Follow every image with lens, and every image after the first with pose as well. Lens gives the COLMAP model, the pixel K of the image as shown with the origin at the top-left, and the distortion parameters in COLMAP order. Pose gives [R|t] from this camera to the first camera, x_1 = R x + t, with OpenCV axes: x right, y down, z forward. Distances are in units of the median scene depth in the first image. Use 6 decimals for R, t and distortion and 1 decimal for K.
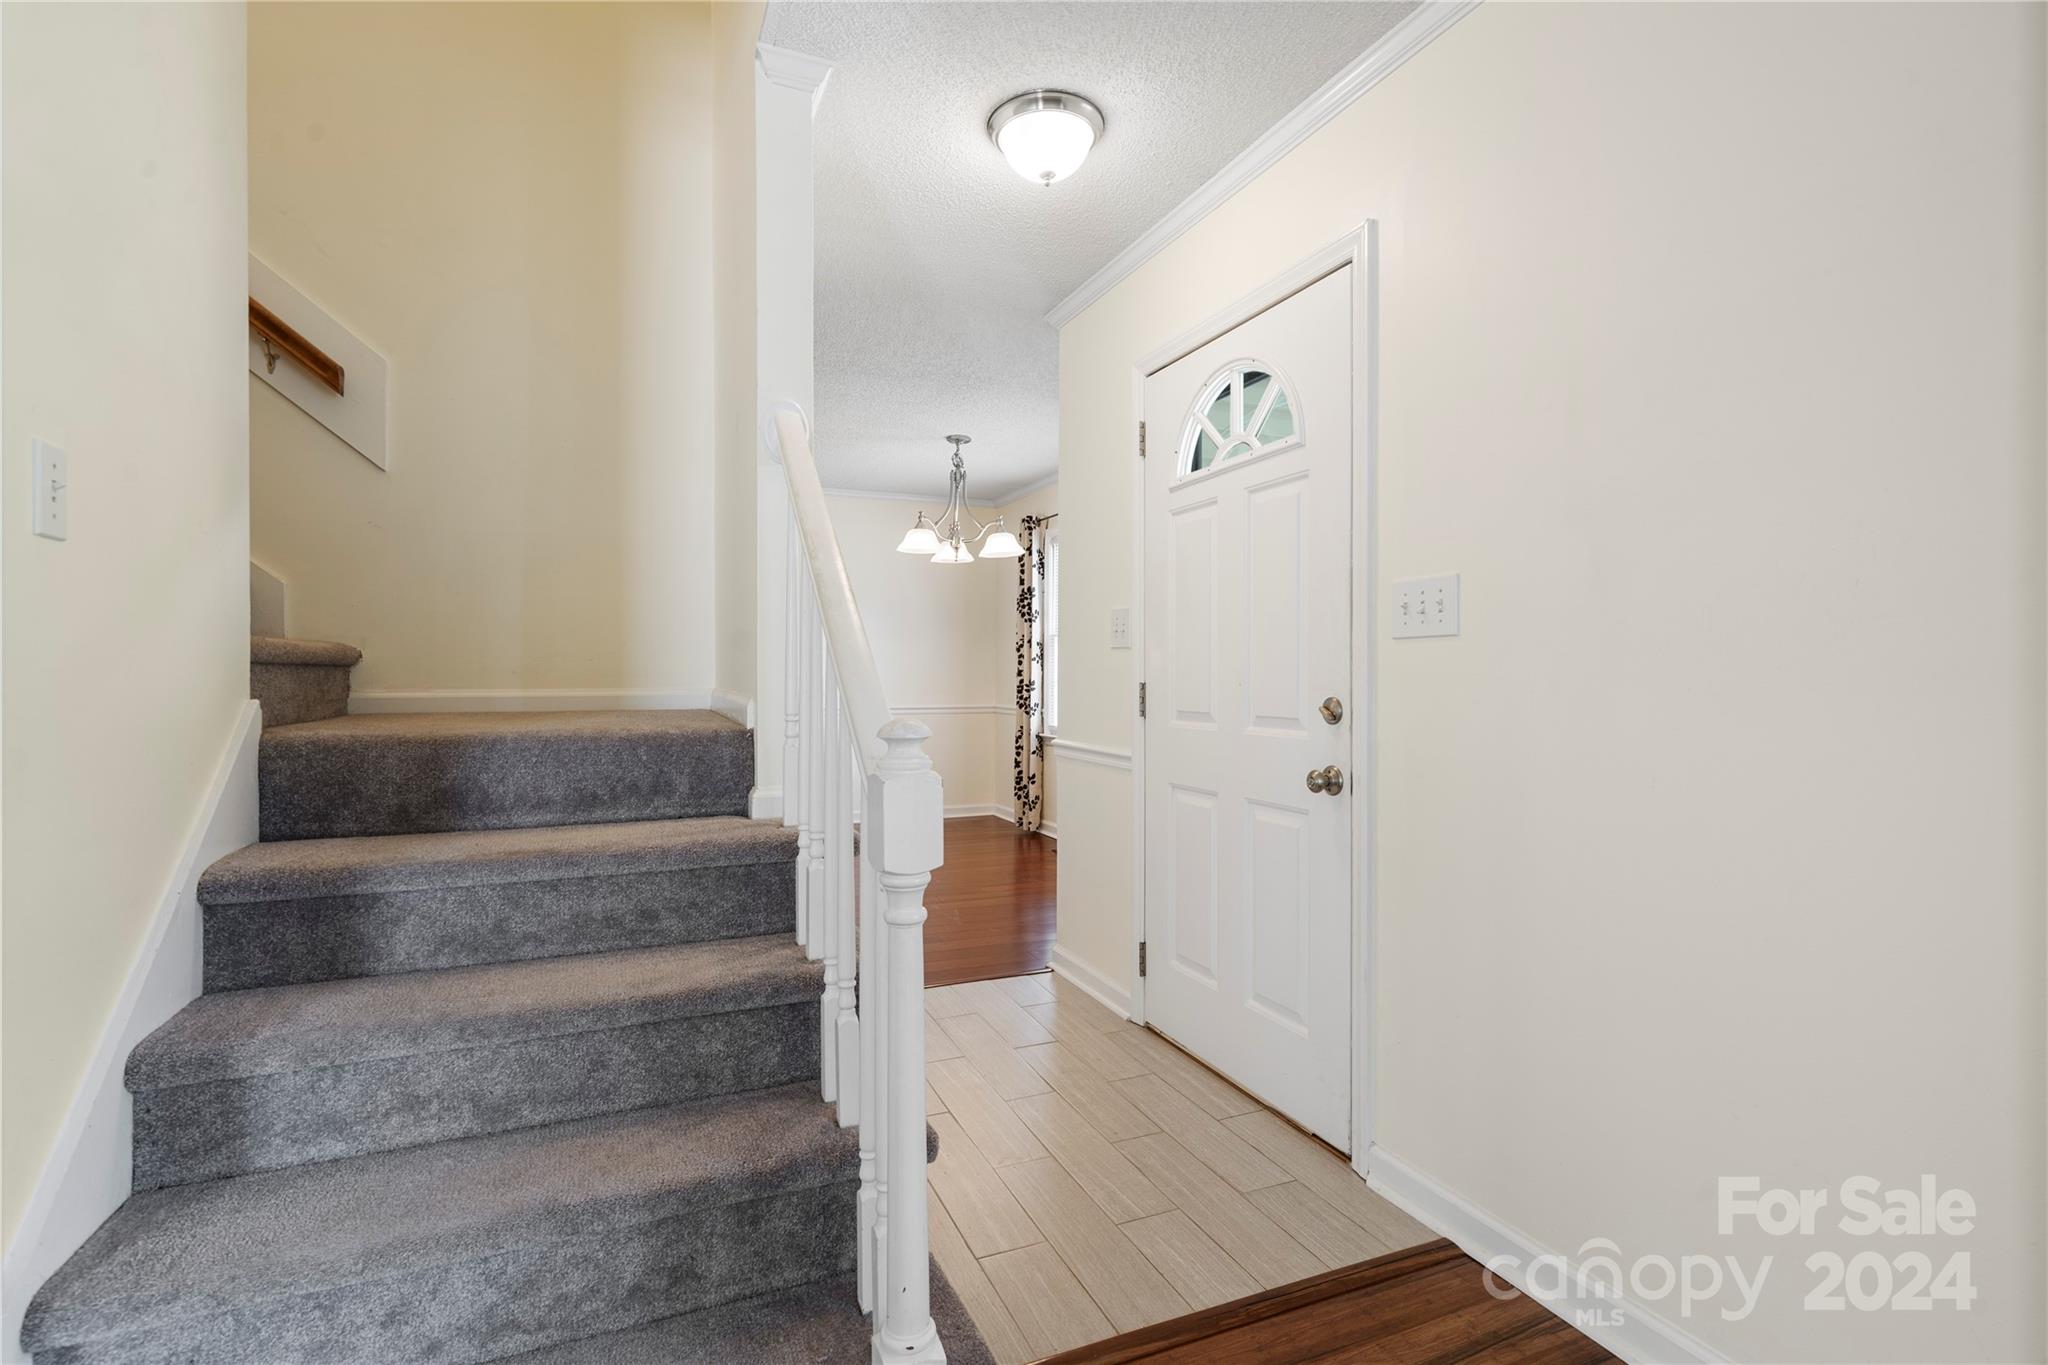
lens RADIAL K [[954.2, 0, 1024.0], [0, 954.2, 682.5], [0, 0, 1]] dist [-0.000164, -0.000015]
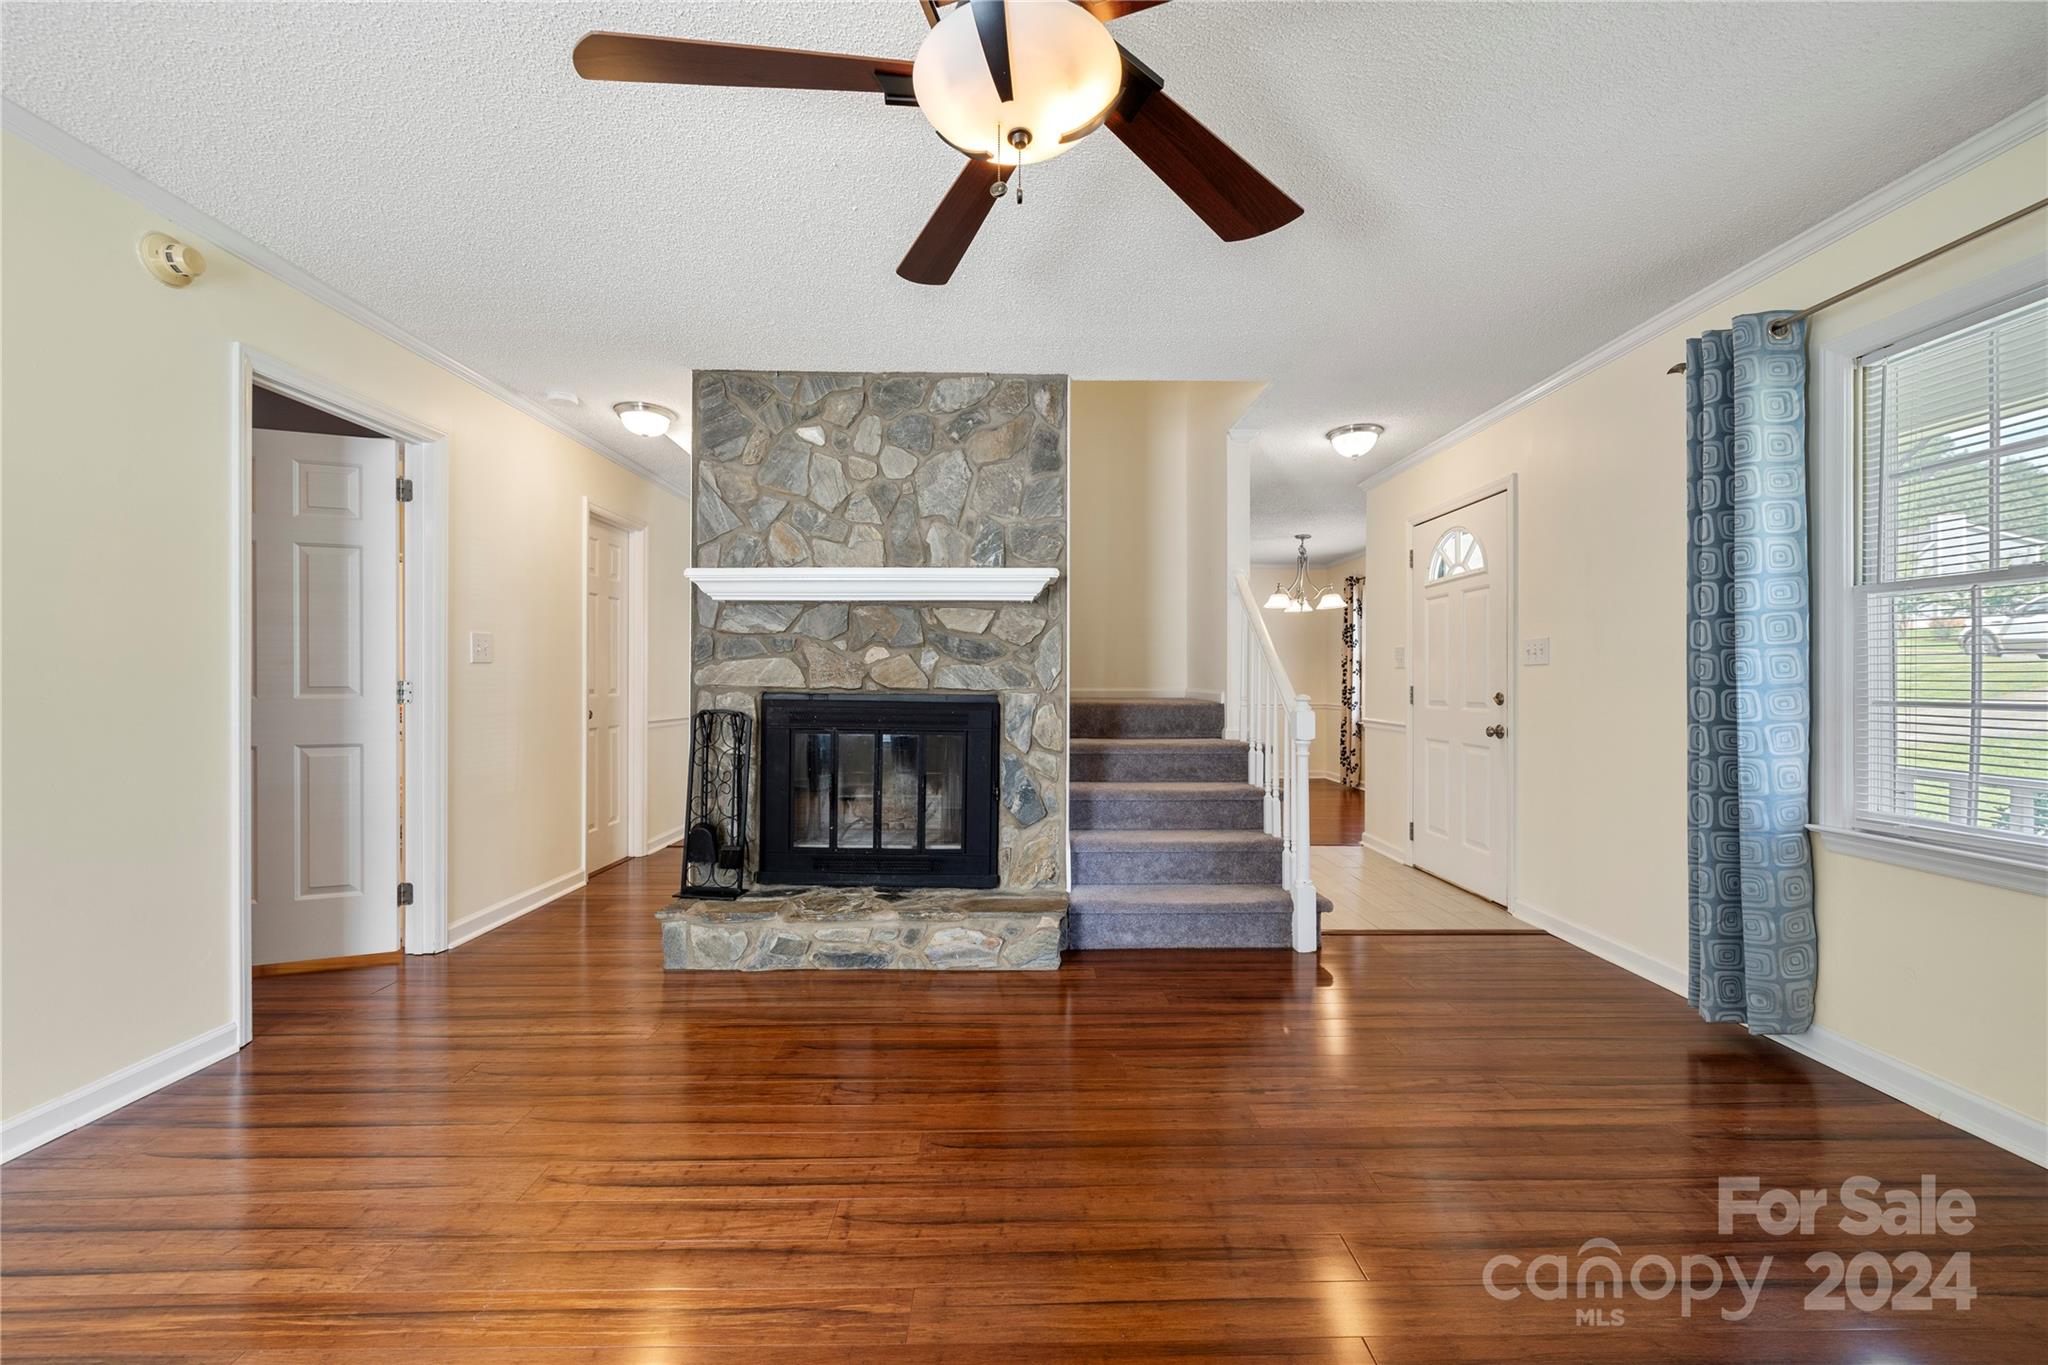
lens RADIAL K [[794.7, 0, 1024.0], [0, 794.7, 682.5], [0, 0, 1]] dist [-0.002569, -0.000190]
pose [[0.924672, 0.001064, -0.380764, 0.012677], [-0.004578, 0.999955, -0.008323, 0.009978], [0.380738, 0.009439, 0.924635, -0.778097]]
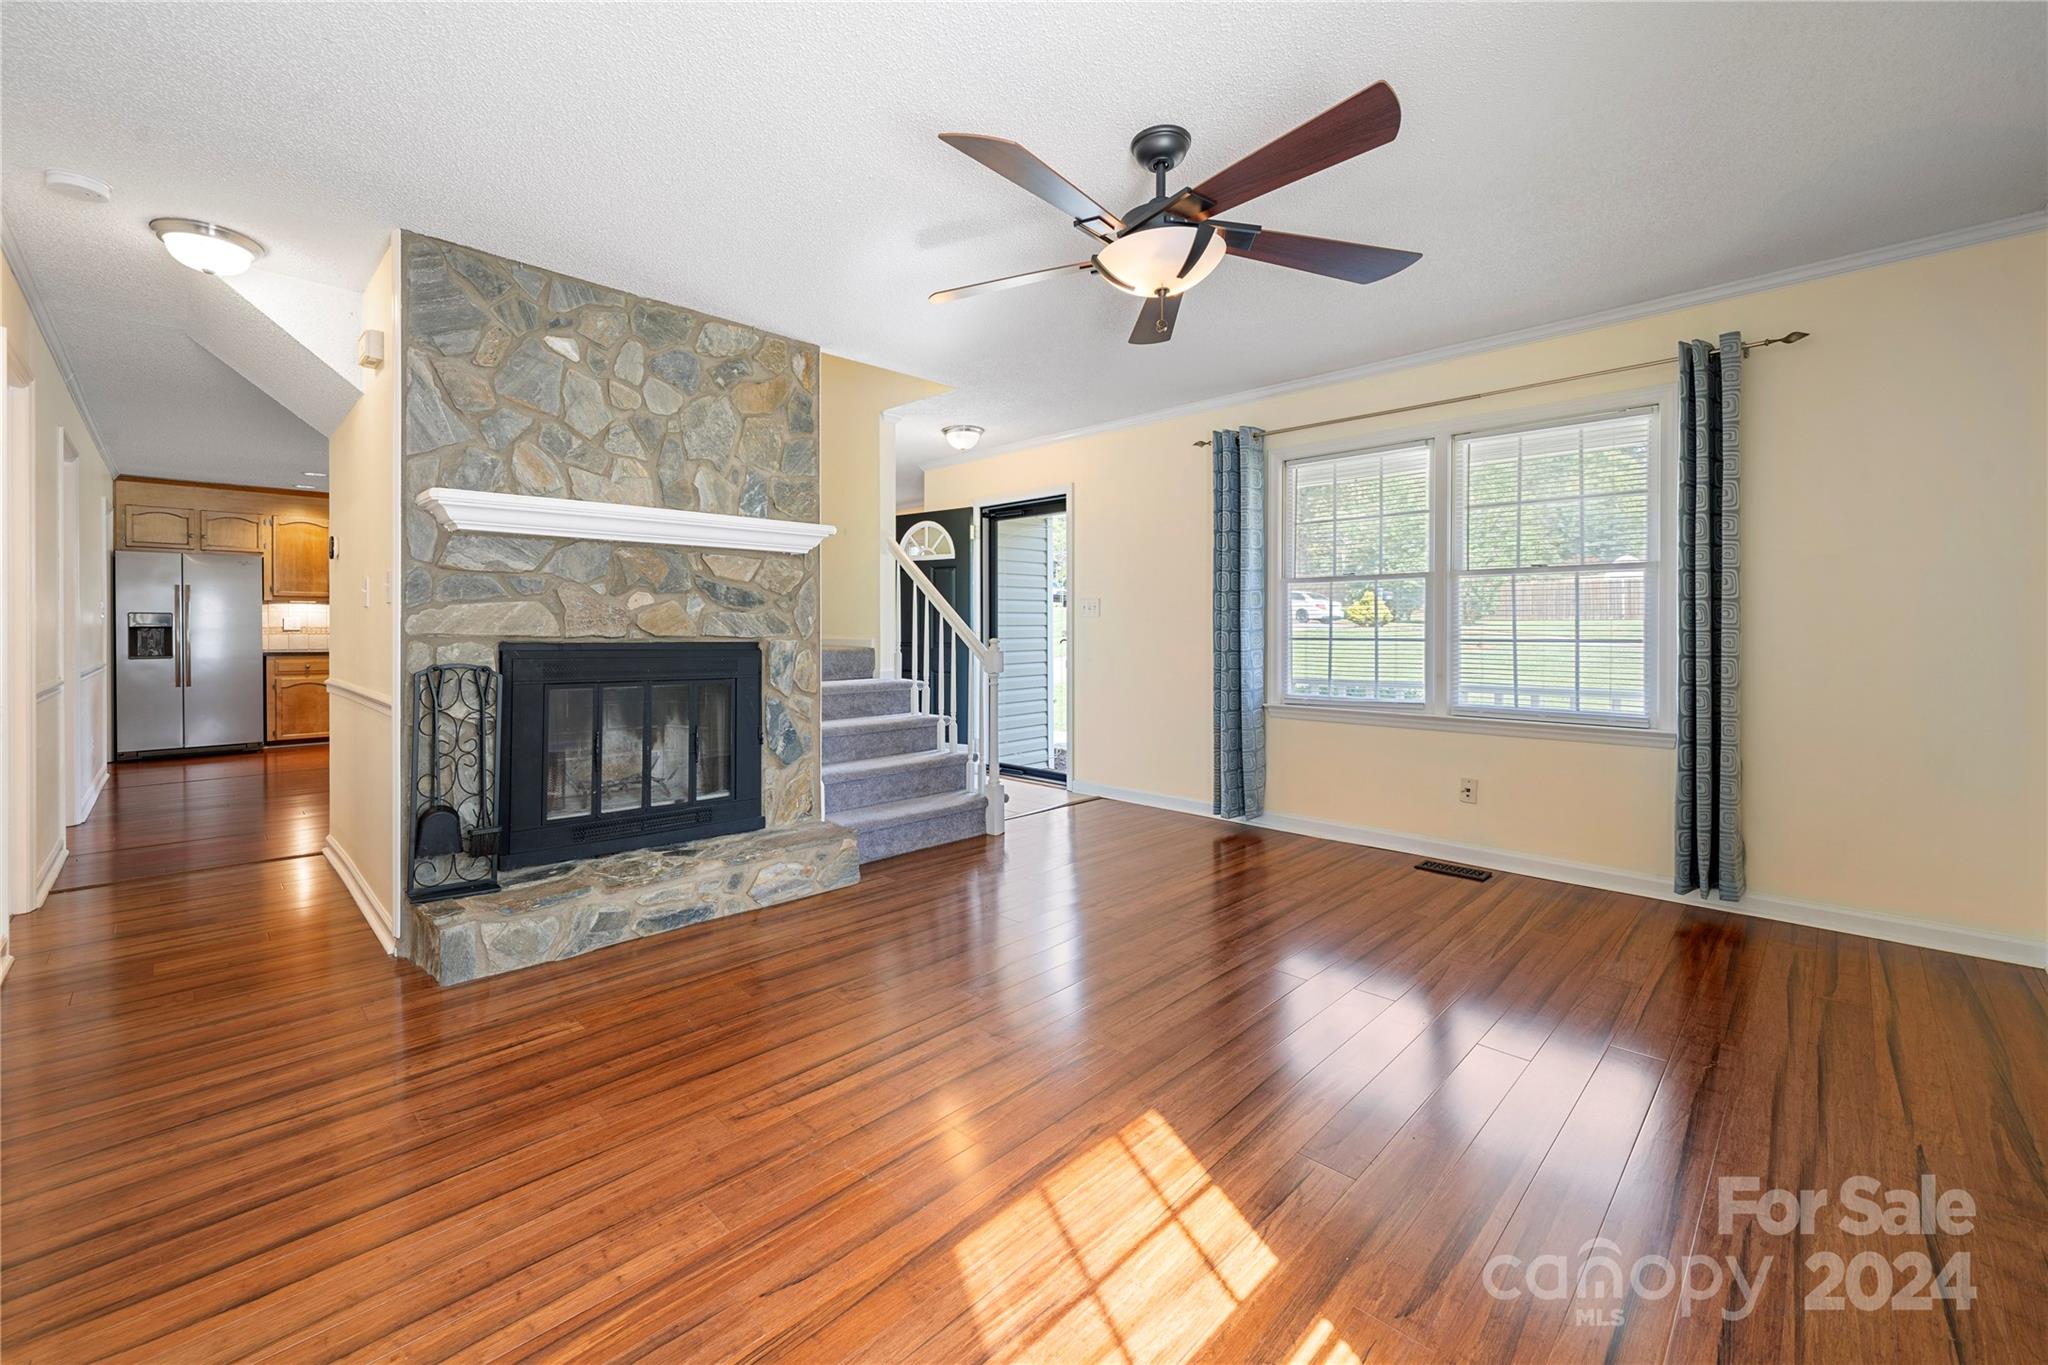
lens RADIAL K [[830.2, 0, 1017.8], [0, 830.2, 637.6], [0, 0, 1]] dist [0.000014, -0.000114]
pose [[0.928993, -0.005678, 0.370054, -0.573878], [0.006008, 0.999982, 0.000262, 0.014247], [-0.370049, 0.001979, 0.929010, -1.026713]]
